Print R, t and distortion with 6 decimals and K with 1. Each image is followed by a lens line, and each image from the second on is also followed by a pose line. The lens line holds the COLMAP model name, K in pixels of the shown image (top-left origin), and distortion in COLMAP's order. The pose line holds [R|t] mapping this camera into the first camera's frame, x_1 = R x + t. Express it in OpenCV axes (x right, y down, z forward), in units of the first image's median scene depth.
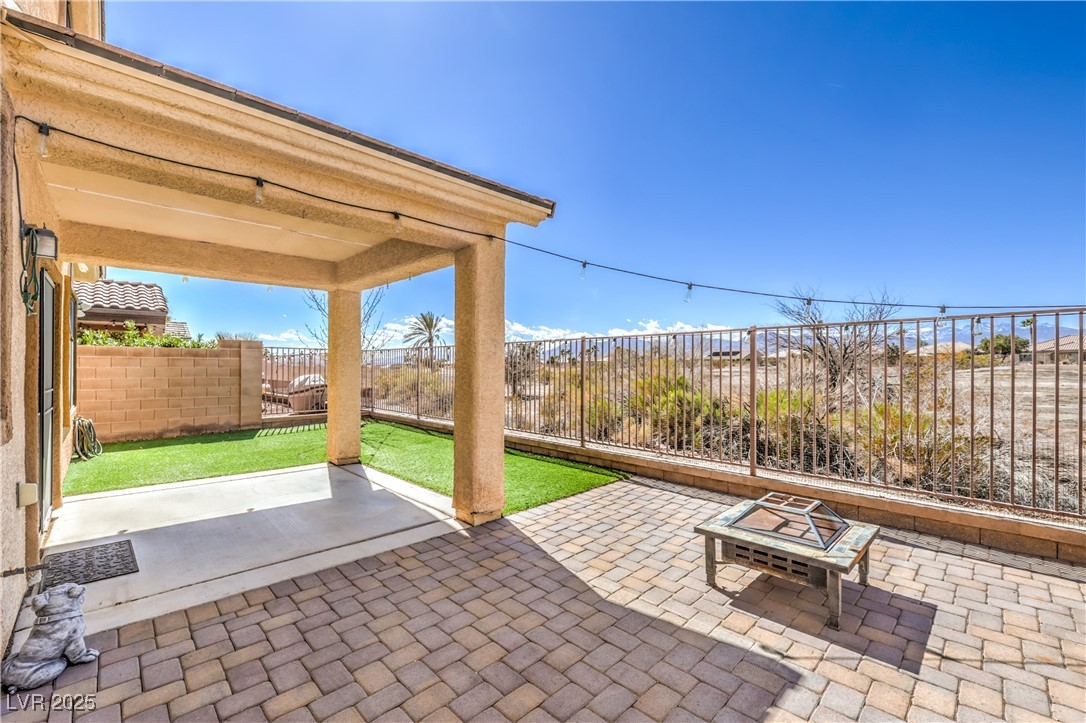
lens RADIAL K [[455.3, 0, 542.8], [0, 455.3, 366.3], [0, 0, 1]] dist [-0.000054, -0.000023]
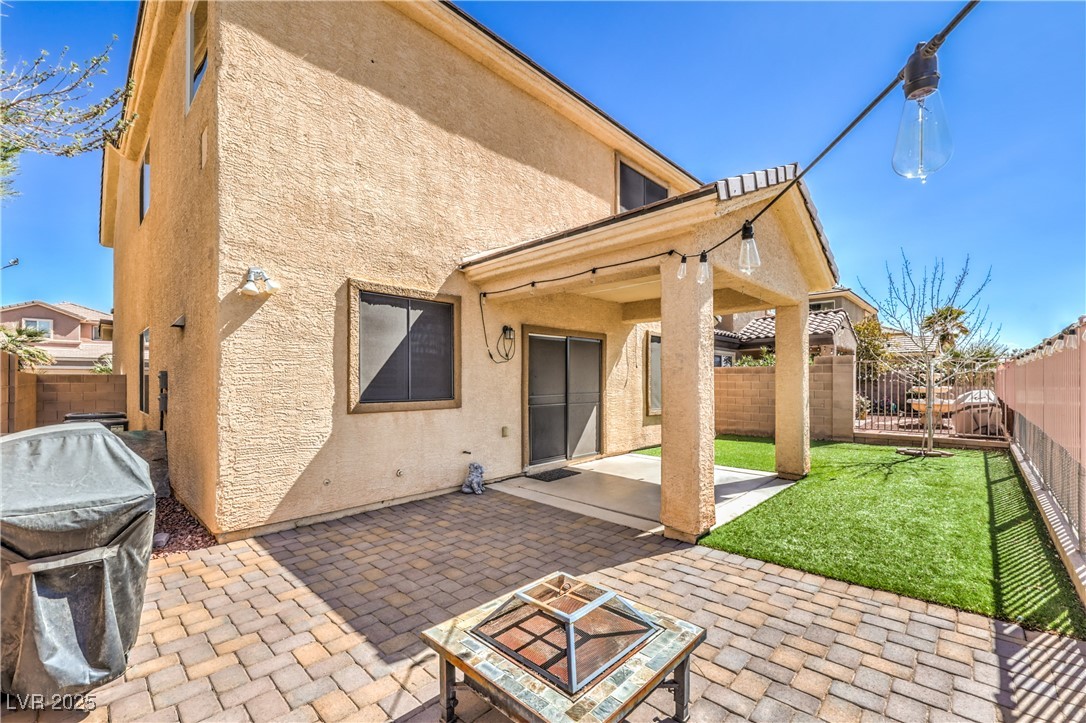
lens RADIAL K [[451.2, 0, 544.9], [0, 451.2, 381.5], [0, 0, 1]] dist [-0.000116, 0.000013]
pose [[0.026327, 0.000007, -0.999653, 0.864600], [0.004851, 0.999988, 0.000135, -0.003006], [0.999642, -0.004853, 0.026326, 0.700363]]
